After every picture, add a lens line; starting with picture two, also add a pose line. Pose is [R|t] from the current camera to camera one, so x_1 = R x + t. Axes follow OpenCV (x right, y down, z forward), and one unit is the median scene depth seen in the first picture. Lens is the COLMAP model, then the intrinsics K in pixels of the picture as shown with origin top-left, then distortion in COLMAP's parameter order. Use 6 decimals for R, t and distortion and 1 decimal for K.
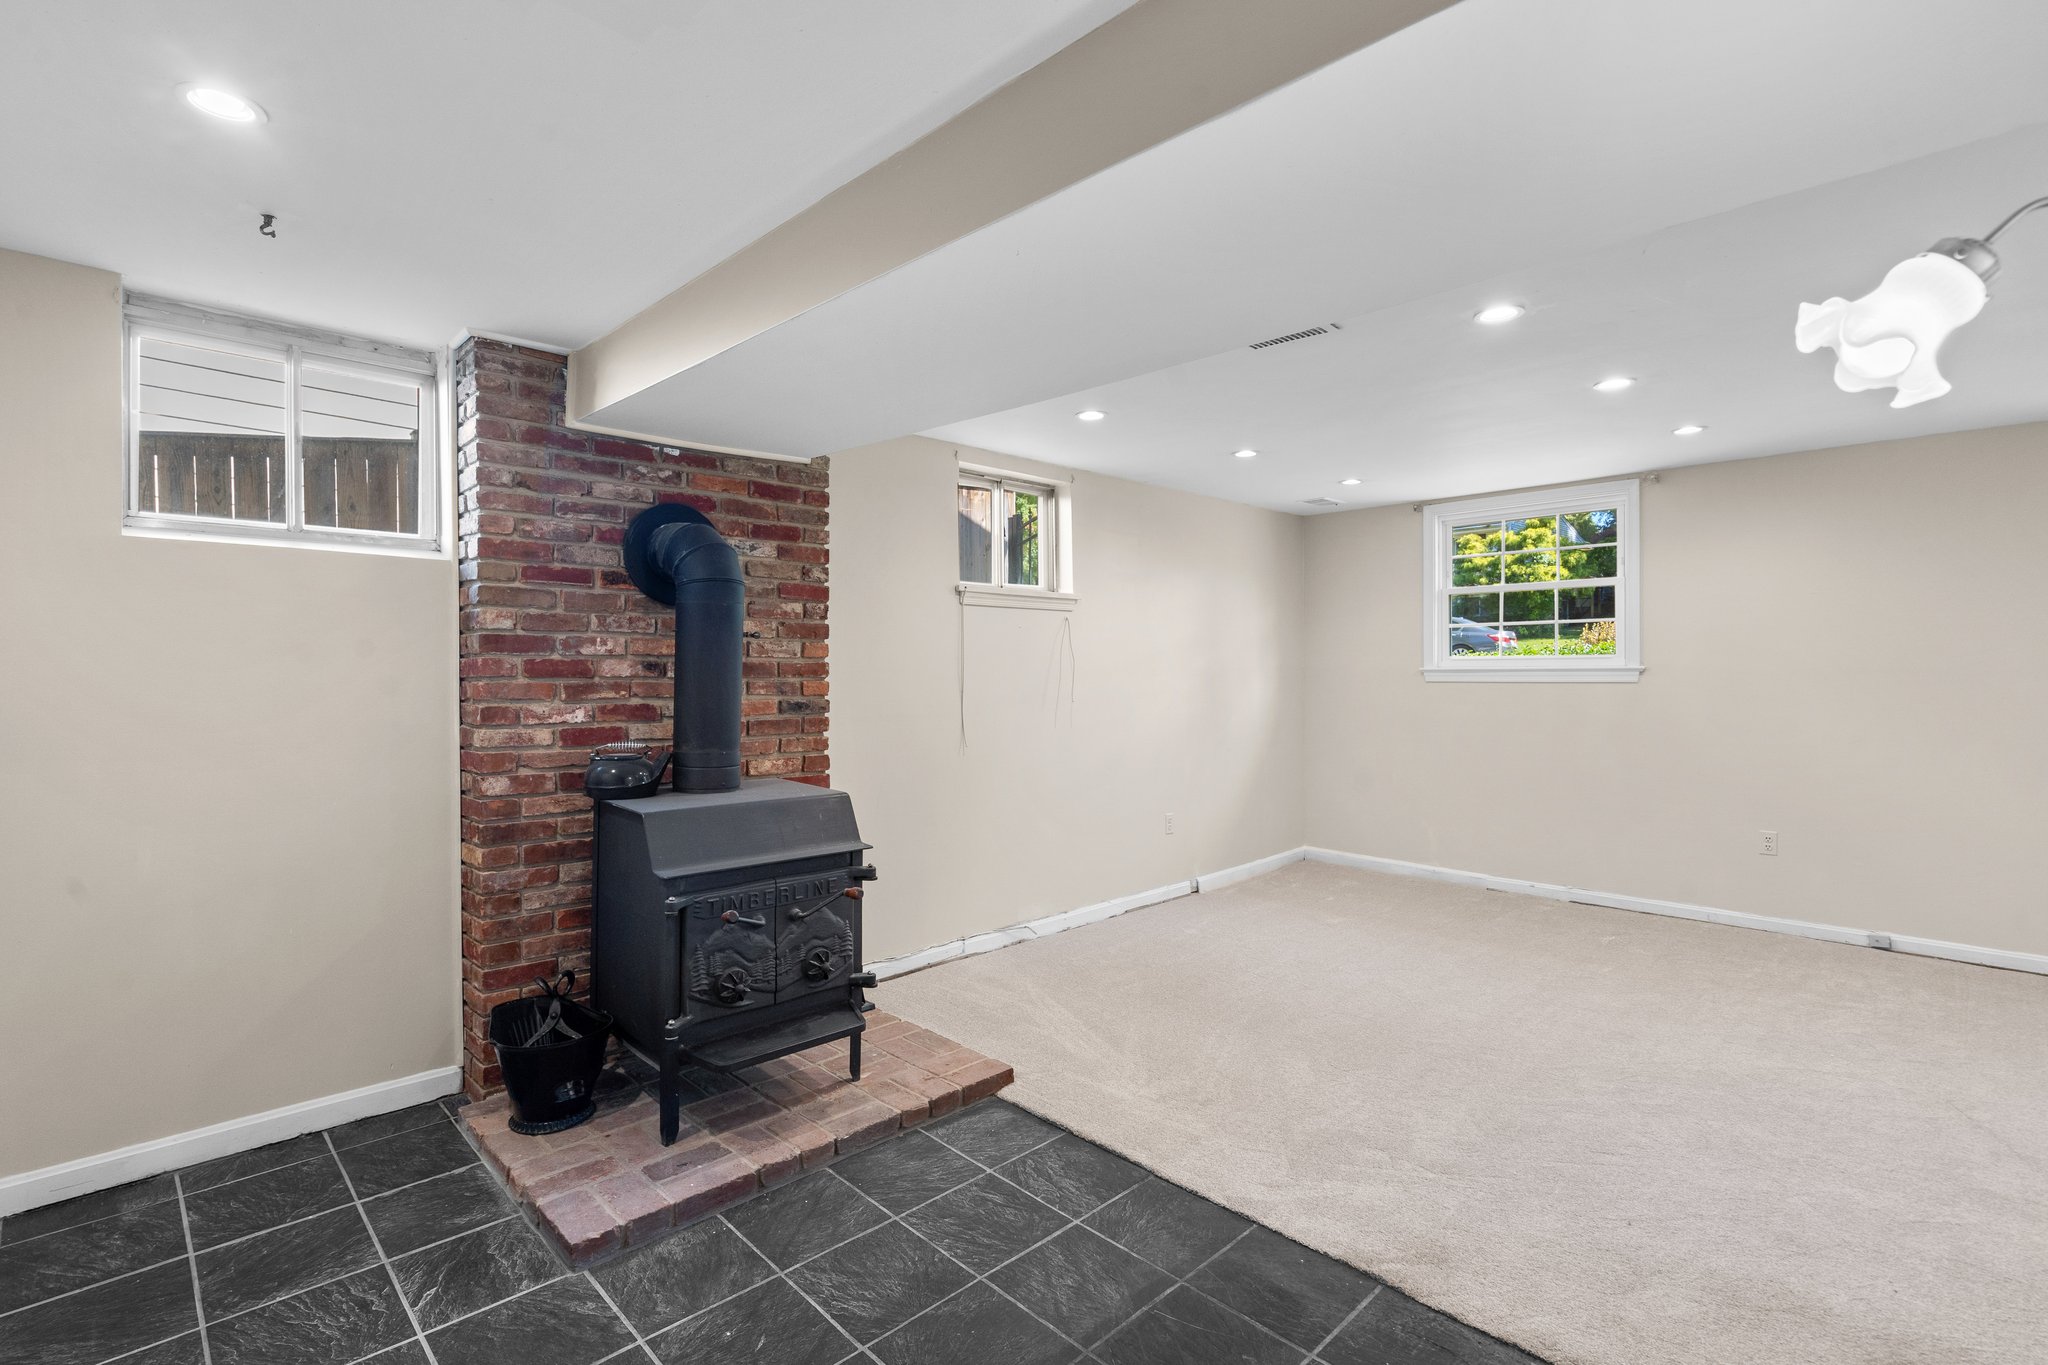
lens RADIAL K [[962.5, 0, 1016.0], [0, 962.5, 687.5], [0, 0, 1]] dist [0.002320, 0.000662]
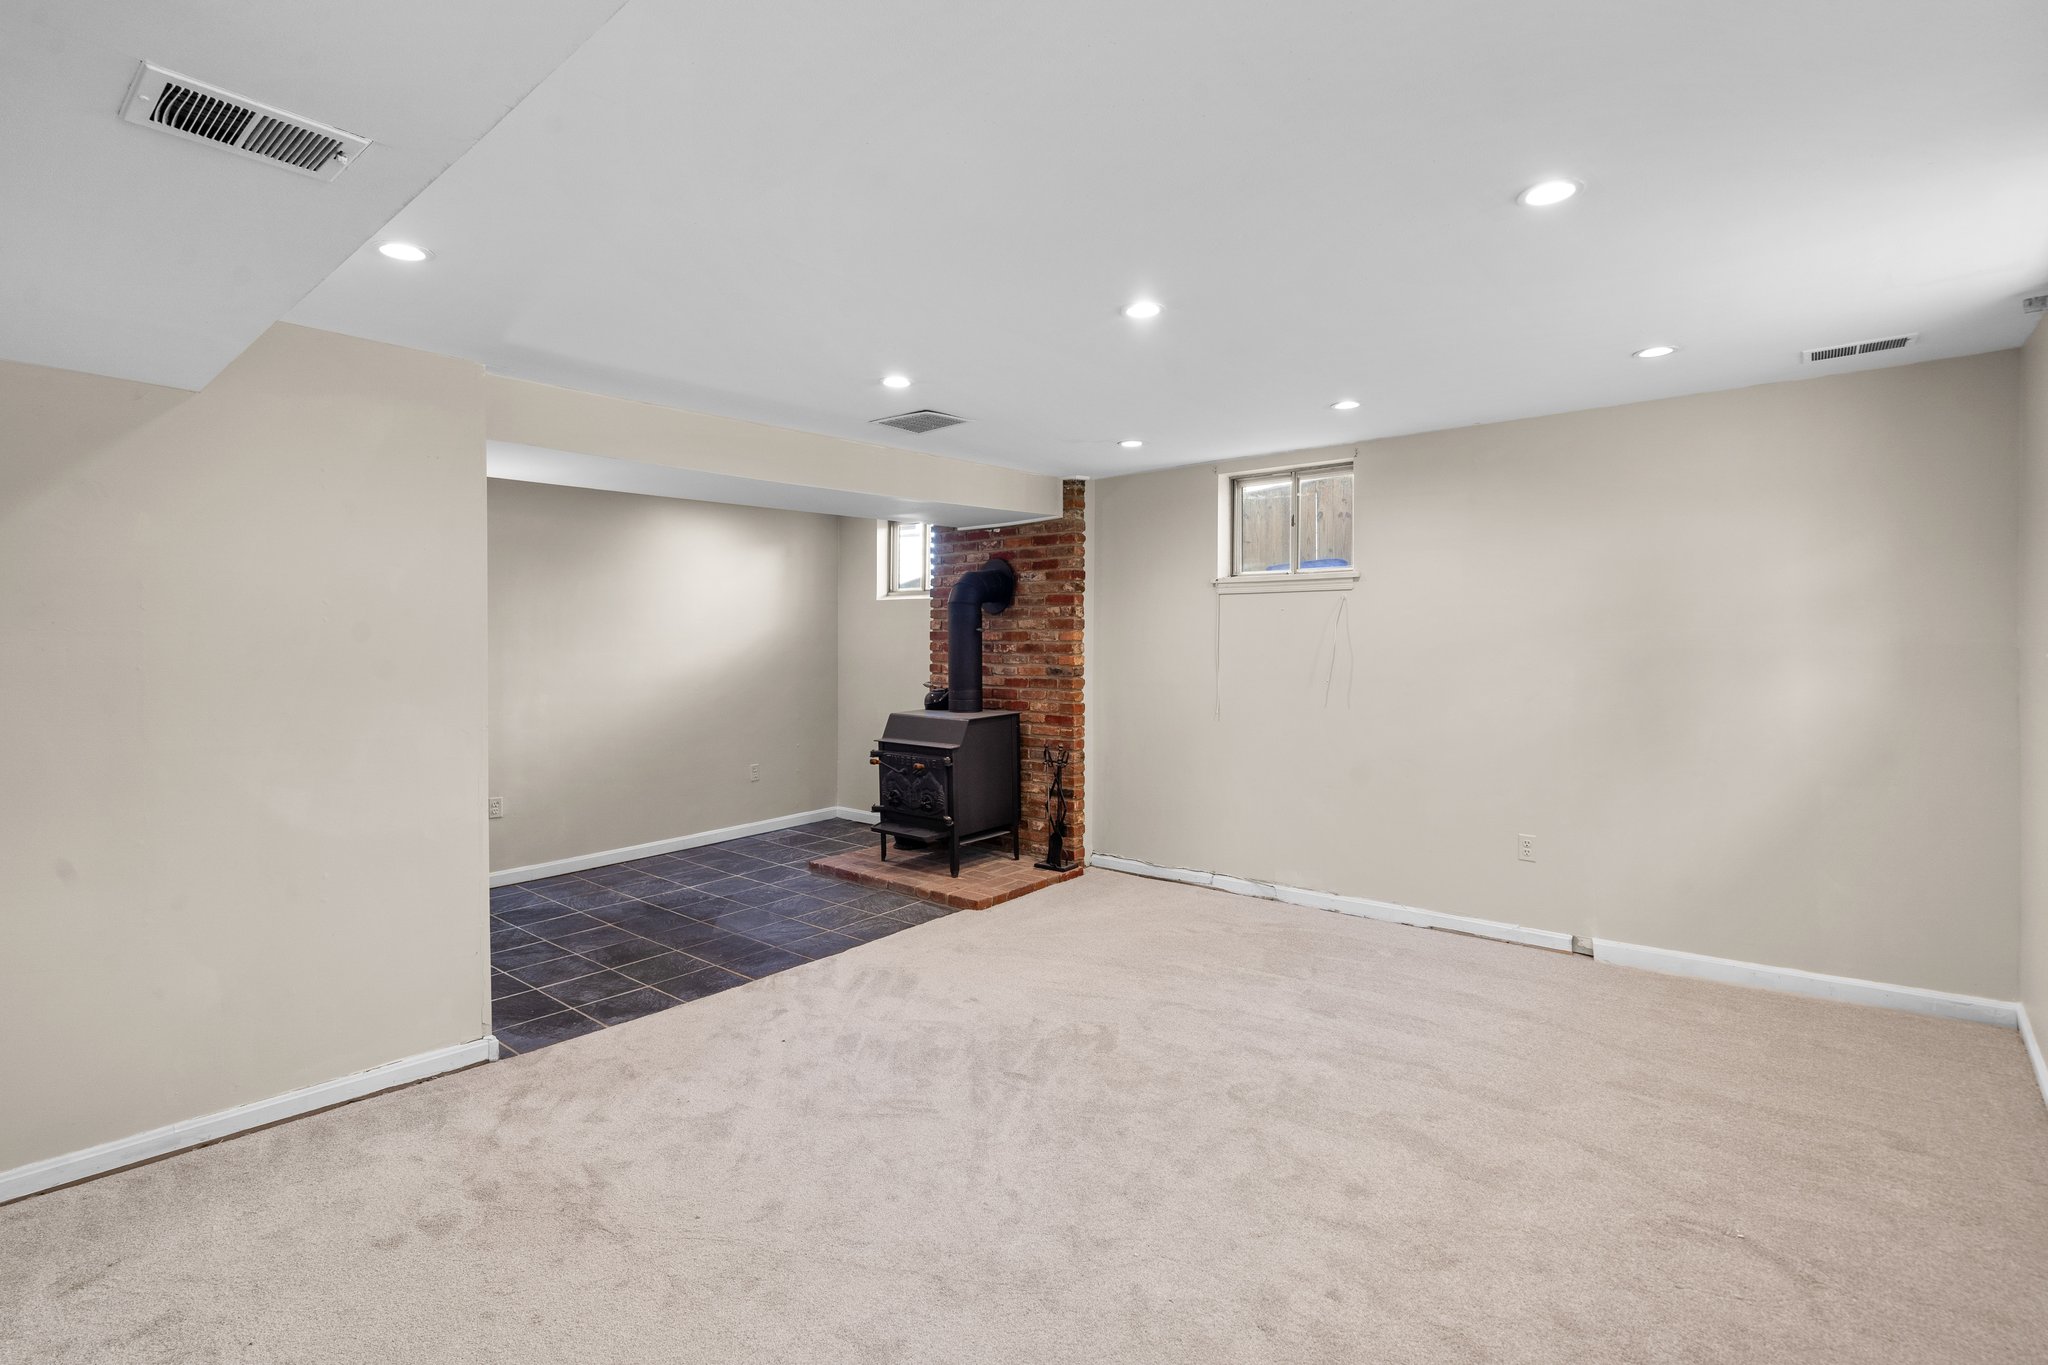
lens RADIAL K [[962.5, 0, 1016.0], [0, 962.5, 665.0], [0, 0, 1]] dist [0.002320, 0.000662]
pose [[0.098671, 0.030019, -0.994667, 1.389209], [-0.013725, 0.999491, 0.028803, -0.037045], [0.995025, 0.010810, 0.099033, 0.795204]]
